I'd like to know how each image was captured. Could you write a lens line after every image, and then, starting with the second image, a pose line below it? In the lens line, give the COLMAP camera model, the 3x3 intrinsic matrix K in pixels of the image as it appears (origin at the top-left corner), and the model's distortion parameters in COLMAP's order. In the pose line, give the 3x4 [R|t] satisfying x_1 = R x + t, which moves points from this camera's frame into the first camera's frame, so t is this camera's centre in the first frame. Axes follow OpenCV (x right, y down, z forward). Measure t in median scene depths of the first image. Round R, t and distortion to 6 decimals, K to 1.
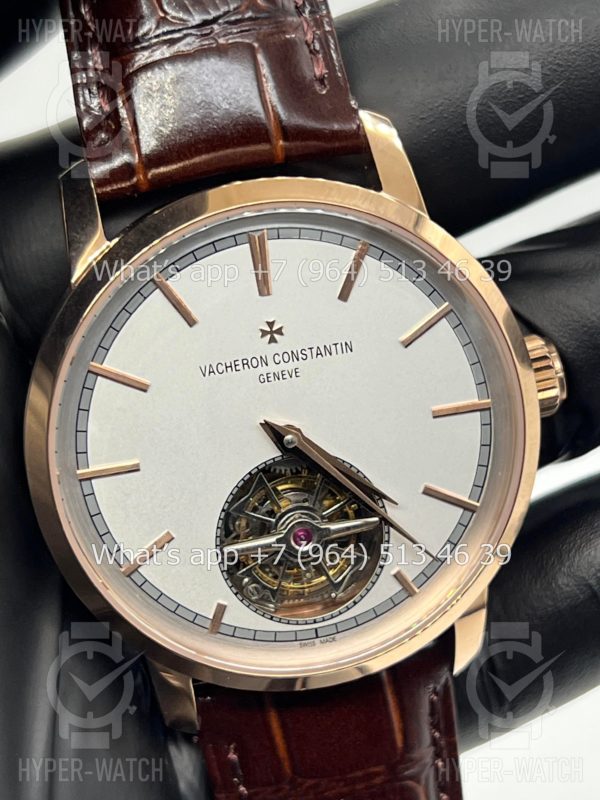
lens RADIAL K [[1833.6, 0, 300.0], [0, 1833.6, 400.0], [0, 0, 1]] dist [0.179121, -0.294815]
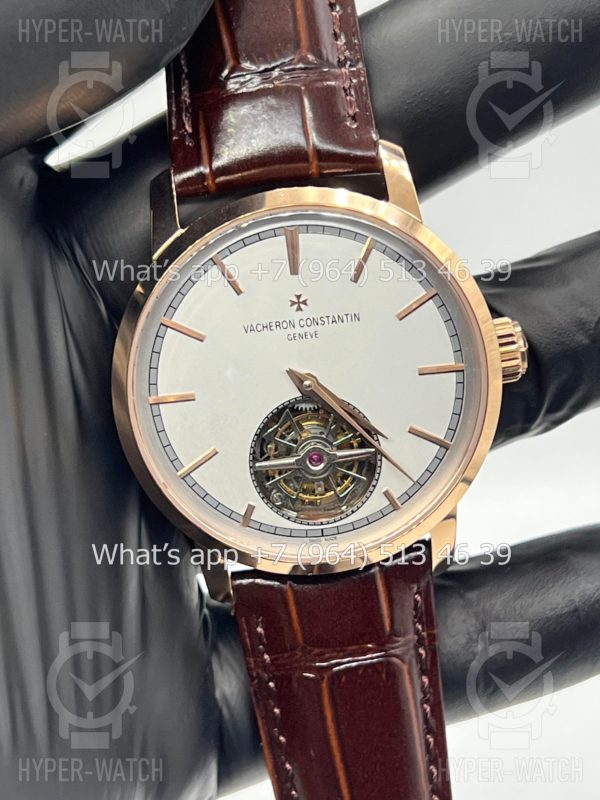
lens RADIAL K [[1833.6, 0, 300.0], [0, 1833.6, 400.0], [0, 0, 1]] dist [0.179121, -0.294815]
pose [[0.991852, 0.059565, -0.112610, 0.137083], [-0.061093, 0.998080, -0.010167, 0.046172], [0.111788, 0.016963, 0.993587, -0.319322]]
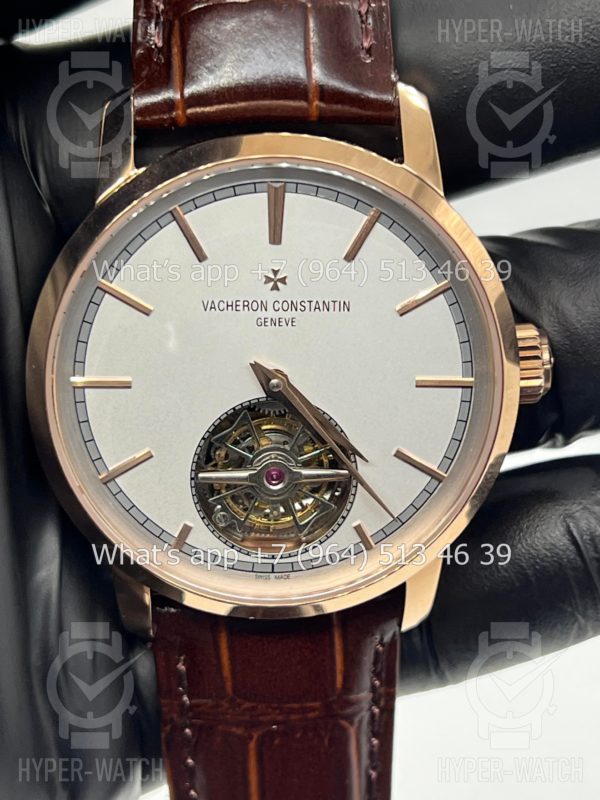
lens RADIAL K [[1833.6, 0, 300.0], [0, 1833.6, 400.0], [0, 0, 1]] dist [0.179121, -0.294815]
pose [[0.982688, 0.172910, -0.066536, 0.078388], [-0.170157, 0.984385, 0.045078, -0.018666], [0.073291, -0.032976, 0.996765, -0.047860]]
